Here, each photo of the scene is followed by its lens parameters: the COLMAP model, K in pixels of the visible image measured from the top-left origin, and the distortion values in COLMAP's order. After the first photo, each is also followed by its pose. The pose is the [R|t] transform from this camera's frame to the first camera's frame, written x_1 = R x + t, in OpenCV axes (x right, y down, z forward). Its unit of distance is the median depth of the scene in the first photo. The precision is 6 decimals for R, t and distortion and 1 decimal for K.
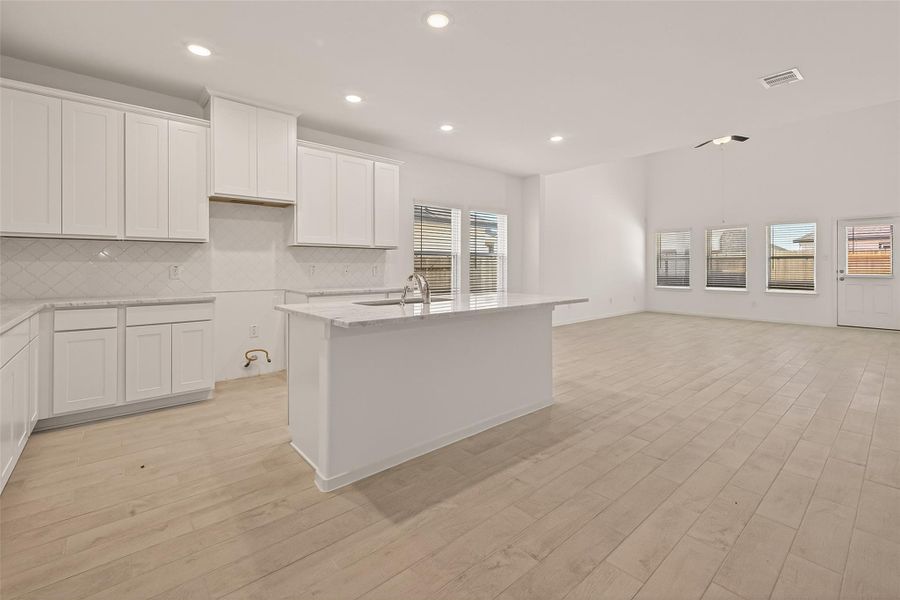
lens RADIAL K [[391.6, 0, 453.1], [0, 391.6, 265.9], [0, 0, 1]] dist [0.002263, -0.000068]
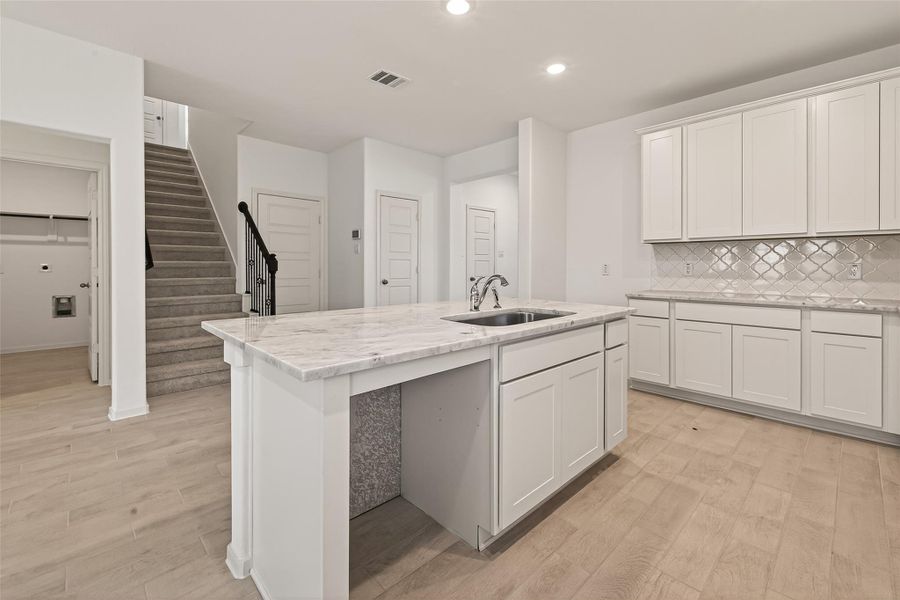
lens RADIAL K [[391.6, 0, 453.1], [0, 391.6, 265.9], [0, 0, 1]] dist [0.002263, -0.000068]
pose [[-0.998774, -0.003260, -0.049400, 0.024930], [-0.003249, 0.999995, -0.000303, 0.004287], [0.049401, -0.000142, -0.998779, 2.166157]]
